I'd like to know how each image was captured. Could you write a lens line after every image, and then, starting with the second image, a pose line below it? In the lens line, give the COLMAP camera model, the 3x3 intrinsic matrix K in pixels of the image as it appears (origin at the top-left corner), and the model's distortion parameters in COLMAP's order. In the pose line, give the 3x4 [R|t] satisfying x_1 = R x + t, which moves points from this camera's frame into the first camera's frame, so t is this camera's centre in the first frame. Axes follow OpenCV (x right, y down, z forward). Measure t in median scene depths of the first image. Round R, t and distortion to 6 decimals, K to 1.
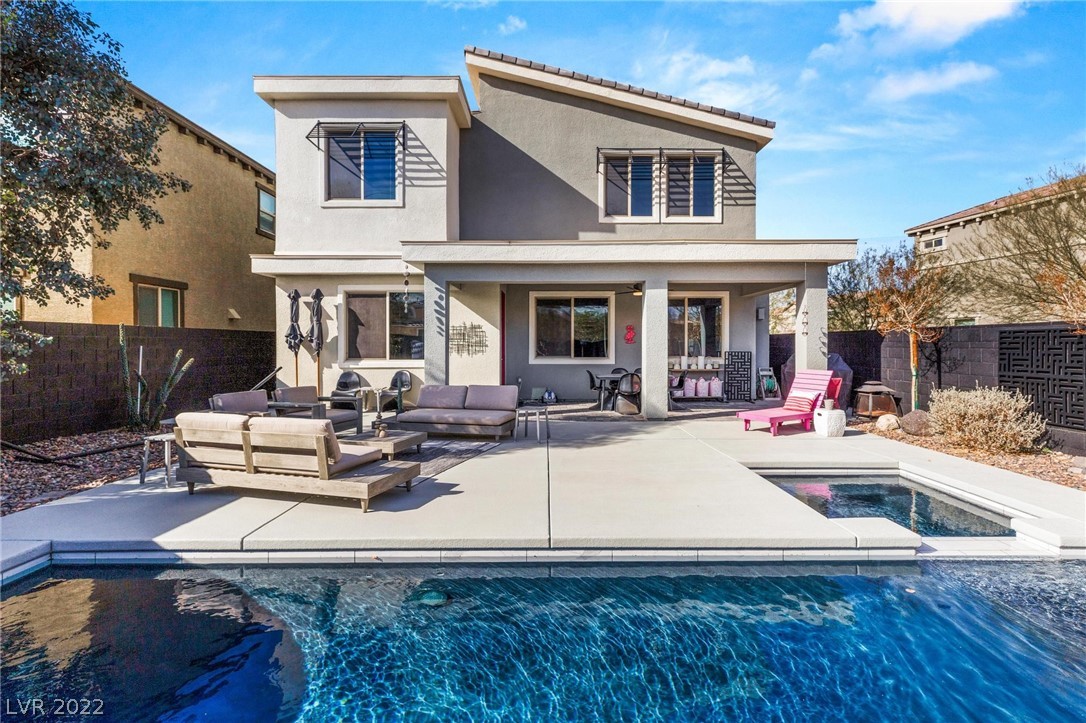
lens RADIAL K [[498.4, 0, 546.7], [0, 498.4, 348.3], [0, 0, 1]] dist [0.000534, 0.000206]
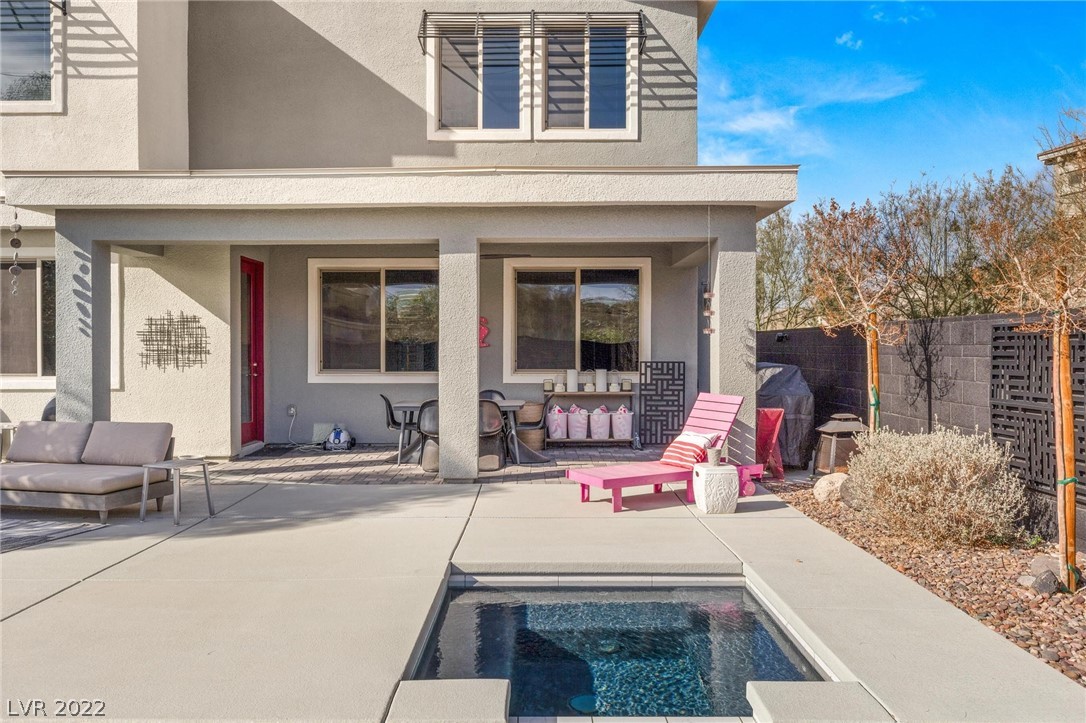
lens RADIAL K [[823.1, 0, 531.1], [0, 823.1, 352.4], [0, 0, 1]] dist [0.003127, 0.001047]
pose [[0.999950, -0.000955, -0.009943, 0.241893], [0.000943, 0.999999, -0.001281, -0.002777], [0.009944, 0.001271, 0.999950, 0.041415]]
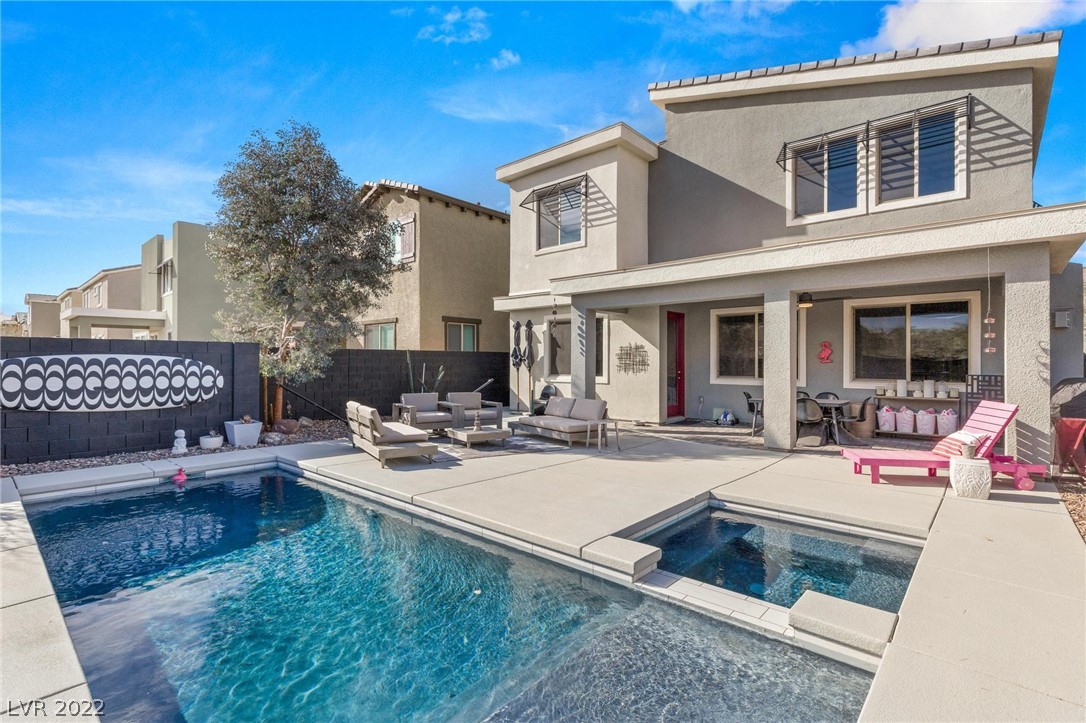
lens RADIAL K [[506.2, 0, 541.8], [0, 506.2, 357.7], [0, 0, 1]] dist [0.000413, -0.000037]
pose [[0.744544, -0.002957, -0.667567, 0.391943], [-0.008571, 0.999865, -0.013988, -0.002565], [0.667518, 0.016136, 0.744418, 0.043328]]
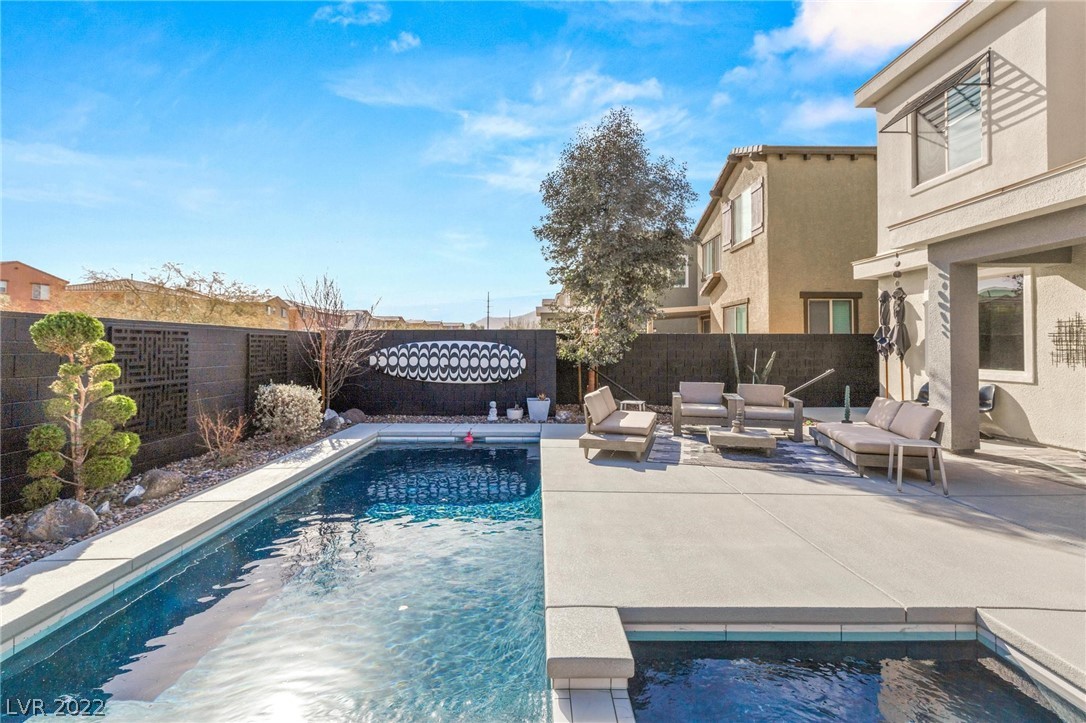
lens RADIAL K [[511.7, 0, 537.4], [0, 511.7, 337.8], [0, 0, 1]] dist [0.000293, -0.000121]
pose [[-0.001419, -0.015974, -0.999871, 0.428525], [-0.011212, 0.999810, -0.015958, -0.003977], [0.999936, 0.011188, -0.001598, 0.301727]]
